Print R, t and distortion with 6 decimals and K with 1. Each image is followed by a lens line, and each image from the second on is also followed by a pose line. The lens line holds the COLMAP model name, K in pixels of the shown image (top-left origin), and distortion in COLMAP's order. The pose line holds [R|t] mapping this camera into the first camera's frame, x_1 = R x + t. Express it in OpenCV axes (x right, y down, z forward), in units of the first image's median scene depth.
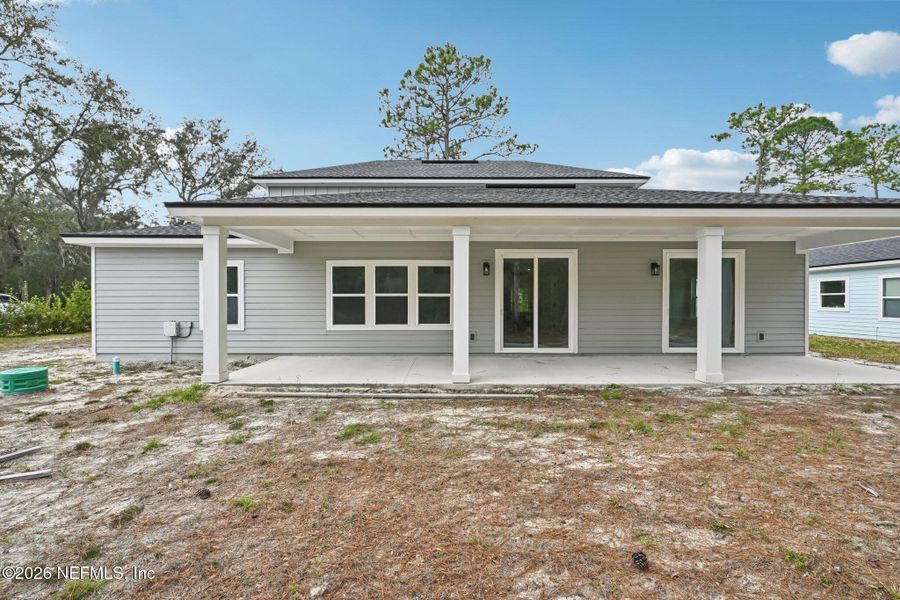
lens RADIAL K [[396.5, 0, 451.4], [0, 396.5, 308.6], [0, 0, 1]] dist [-0.002788, -0.000154]
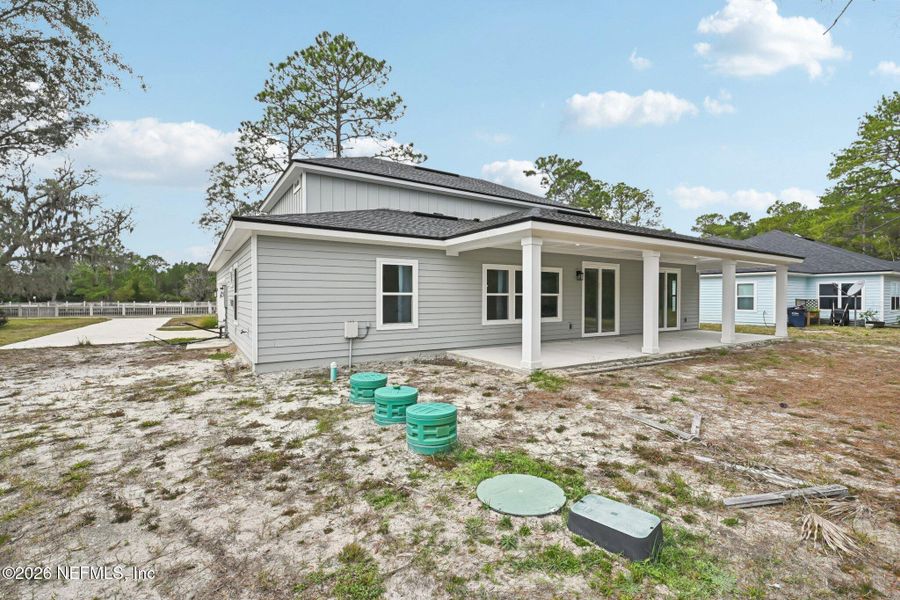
lens RADIAL K [[411.2, 0, 455.0], [0, 411.2, 298.2], [0, 0, 1]] dist [0.001260, 0.000028]
pose [[0.836036, 0.000496, 0.548674, -0.967306], [0.011945, 0.999746, -0.019103, -0.001261], [-0.548545, 0.022525, 0.835818, 0.056962]]
